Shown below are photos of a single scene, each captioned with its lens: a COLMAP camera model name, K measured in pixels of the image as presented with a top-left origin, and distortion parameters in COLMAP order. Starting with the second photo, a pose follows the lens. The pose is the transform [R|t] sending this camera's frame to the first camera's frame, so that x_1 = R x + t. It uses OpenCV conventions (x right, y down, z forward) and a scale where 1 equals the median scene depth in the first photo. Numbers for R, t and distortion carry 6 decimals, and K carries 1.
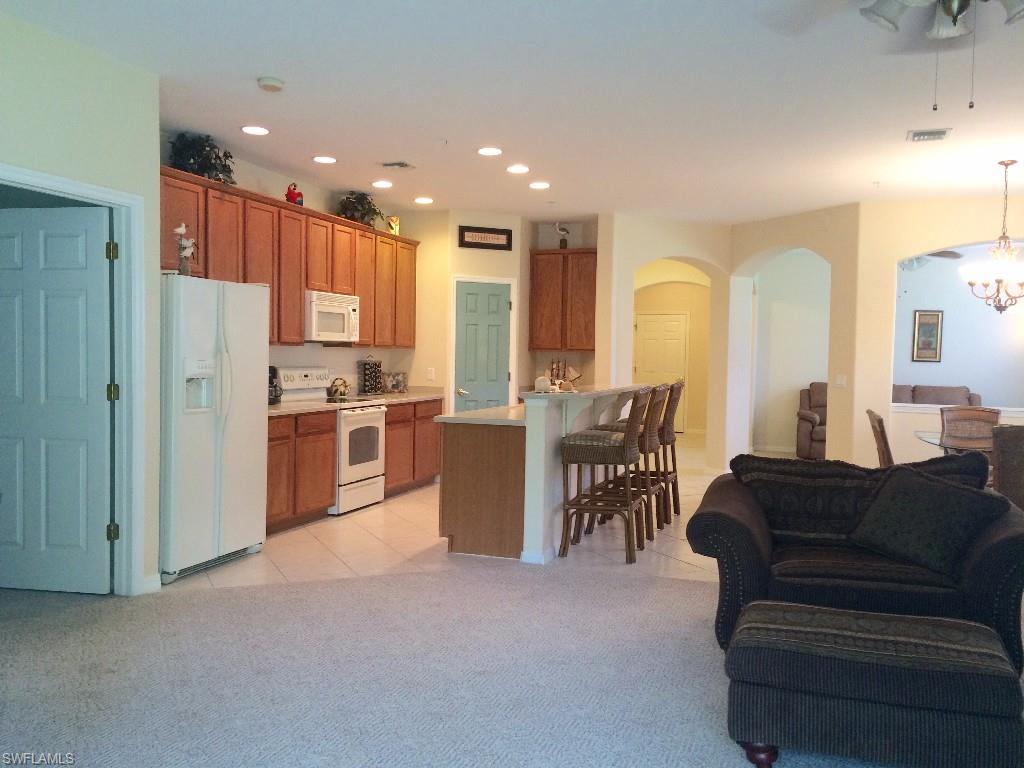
lens RADIAL K [[875.8, 0, 514.6], [0, 875.8, 387.8], [0, 0, 1]] dist [0.075389, -0.101478]
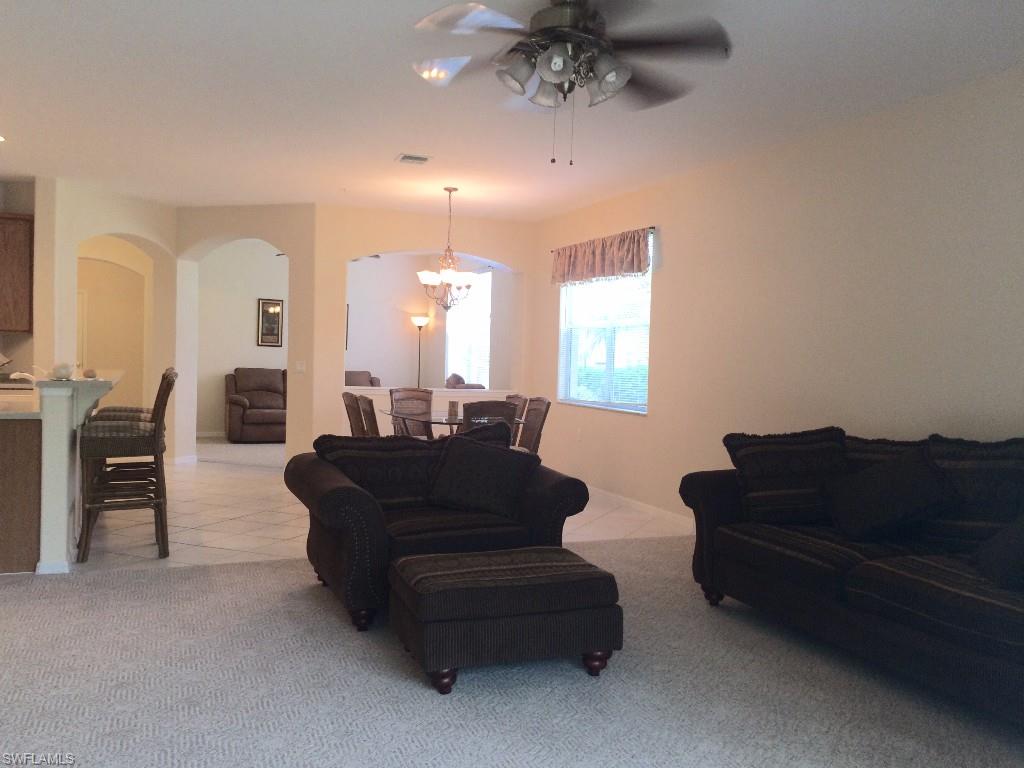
lens RADIAL K [[875.8, 0, 514.6], [0, 875.8, 389.0], [0, 0, 1]] dist [0.075389, -0.101478]
pose [[0.751007, -0.019288, 0.660012, -0.177991], [0.007157, 0.999752, 0.021072, -0.001267], [-0.660255, -0.011102, 0.750959, 0.019551]]
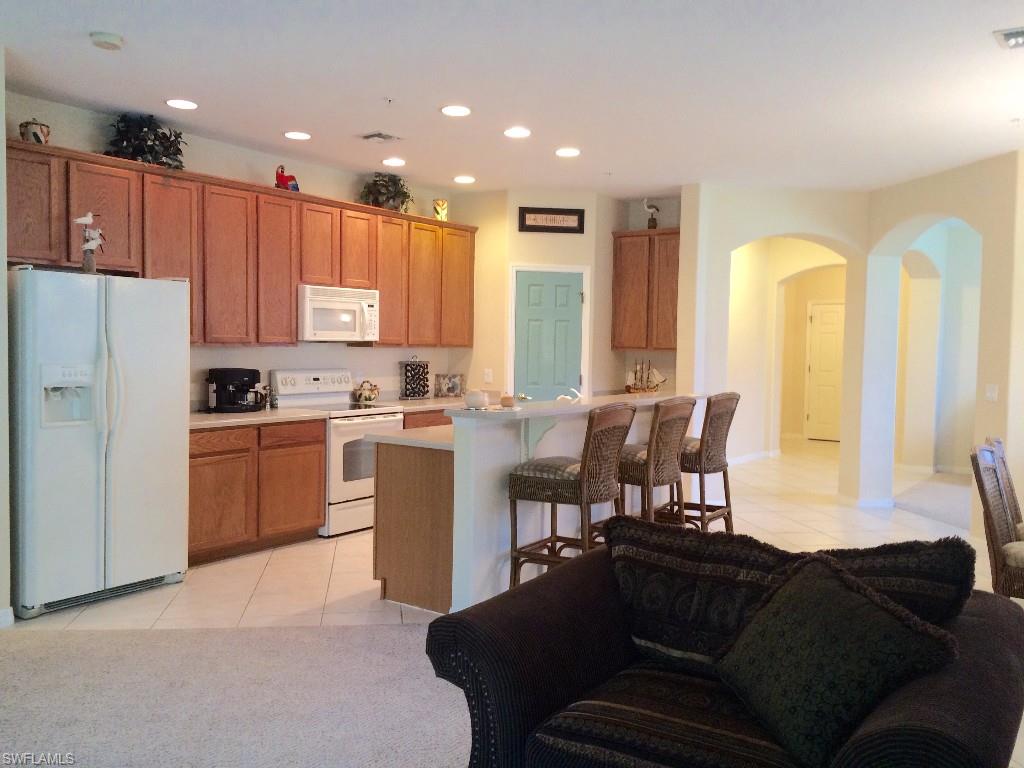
lens RADIAL K [[875.8, 0, 515.7], [0, 875.8, 388.0], [0, 0, 1]] dist [0.075389, -0.101478]
pose [[0.960162, 0.013978, -0.279093, 0.235960], [-0.011310, 0.999874, 0.011169, -0.018685], [0.279214, -0.007567, 0.960199, 0.207172]]
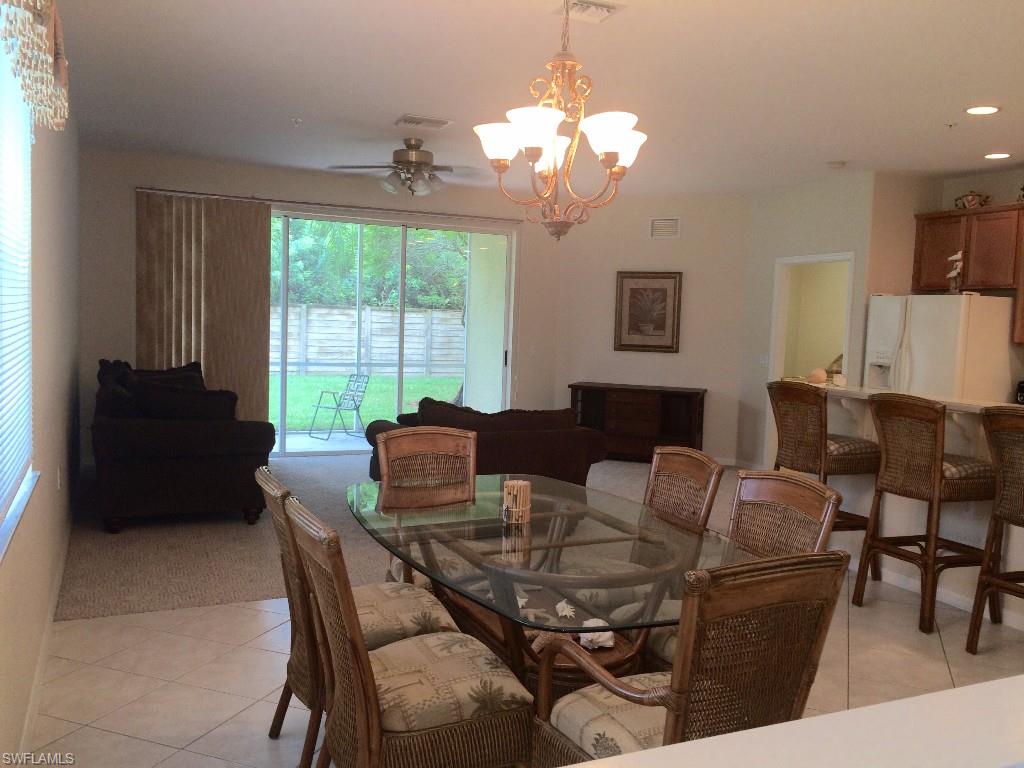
lens RADIAL K [[875.8, 0, 512.2], [0, 875.8, 386.3], [0, 0, 1]] dist [0.075389, -0.101478]
pose [[-0.726595, 0.005492, -0.687044, 0.799319], [-0.075503, 0.993273, 0.087790, -0.043698], [0.682905, 0.115662, -0.721293, 1.219330]]
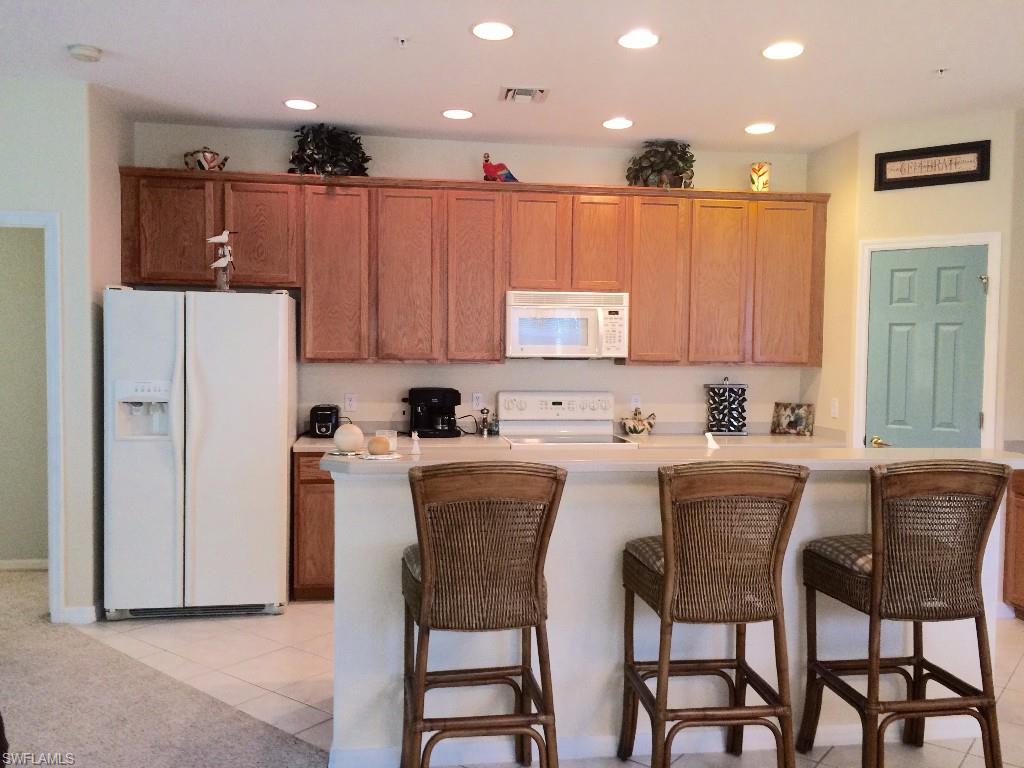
lens RADIAL K [[875.8, 0, 520.2], [0, 875.8, 391.8], [0, 0, 1]] dist [0.075389, -0.101478]
pose [[0.459342, 0.029505, -0.887770, 0.461675], [-0.037430, 0.999203, 0.013842, -0.036142], [0.887471, 0.026871, 0.460080, 0.691106]]
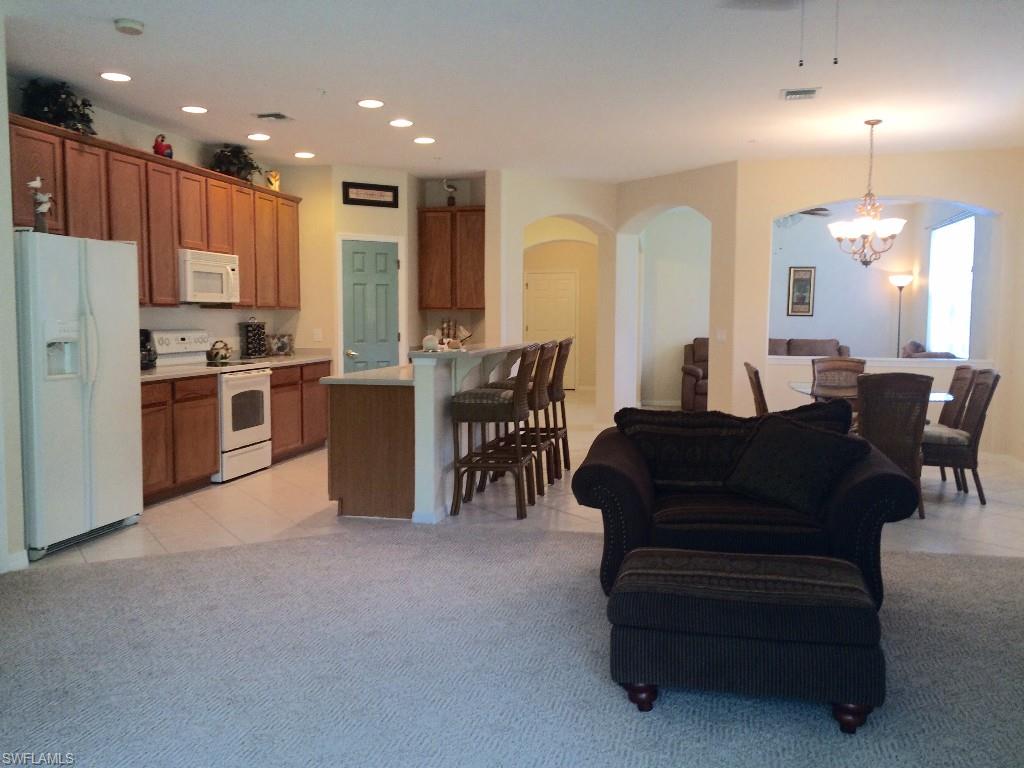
lens RADIAL K [[875.8, 0, 514.7], [0, 875.8, 385.9], [0, 0, 1]] dist [0.075389, -0.101478]
pose [[0.992737, -0.023586, 0.117974, 0.006737], [0.018493, 0.998857, 0.044080, 0.001916], [-0.118879, -0.041578, 0.992038, 0.002930]]
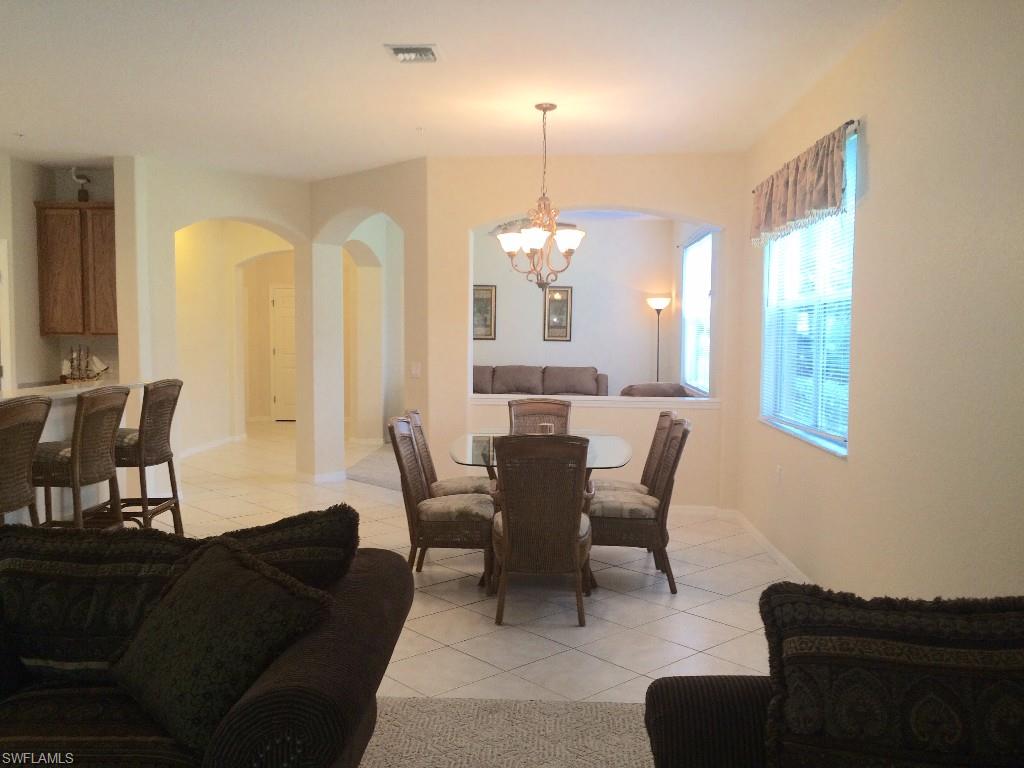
lens RADIAL K [[875.8, 0, 515.6], [0, 875.8, 386.4], [0, 0, 1]] dist [0.075389, -0.101478]
pose [[0.958312, -0.028905, 0.284259, 0.270085], [0.020820, 0.999289, 0.031422, -0.019646], [-0.284965, -0.024194, 0.958233, 0.203962]]
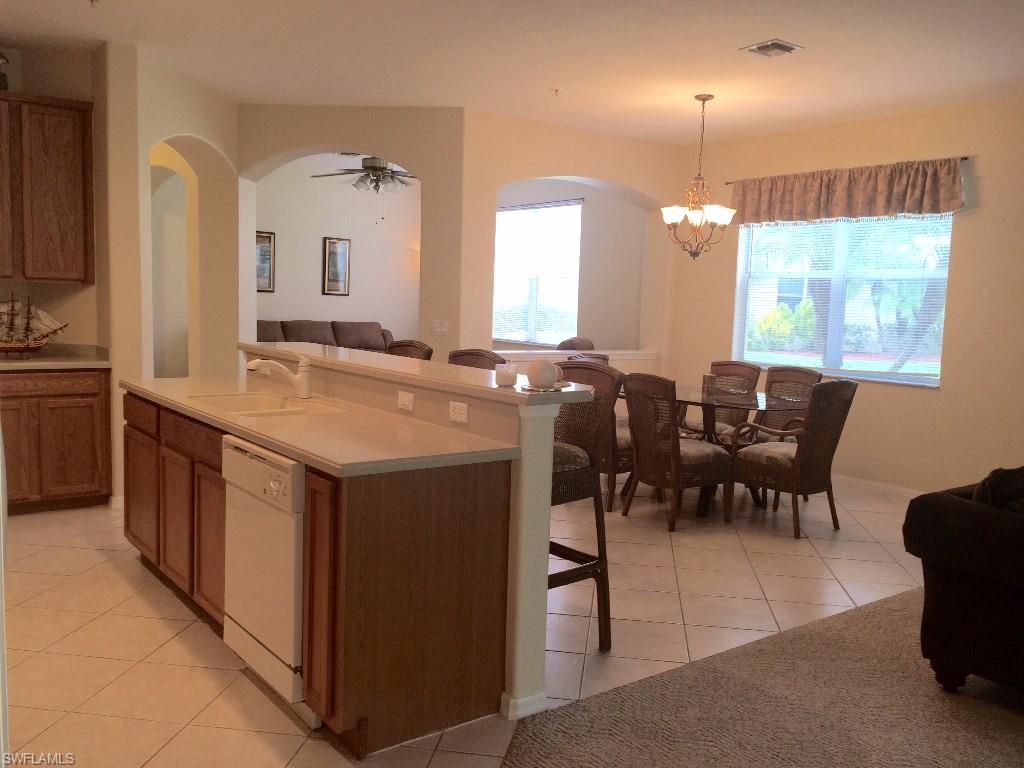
lens RADIAL K [[875.8, 0, 512.2], [0, 875.8, 386.2], [0, 0, 1]] dist [0.075389, -0.101478]
pose [[0.555971, -0.084535, 0.826892, -0.335307], [0.007305, 0.995273, 0.096837, -0.038716], [-0.831170, -0.047798, 0.553961, 0.595205]]
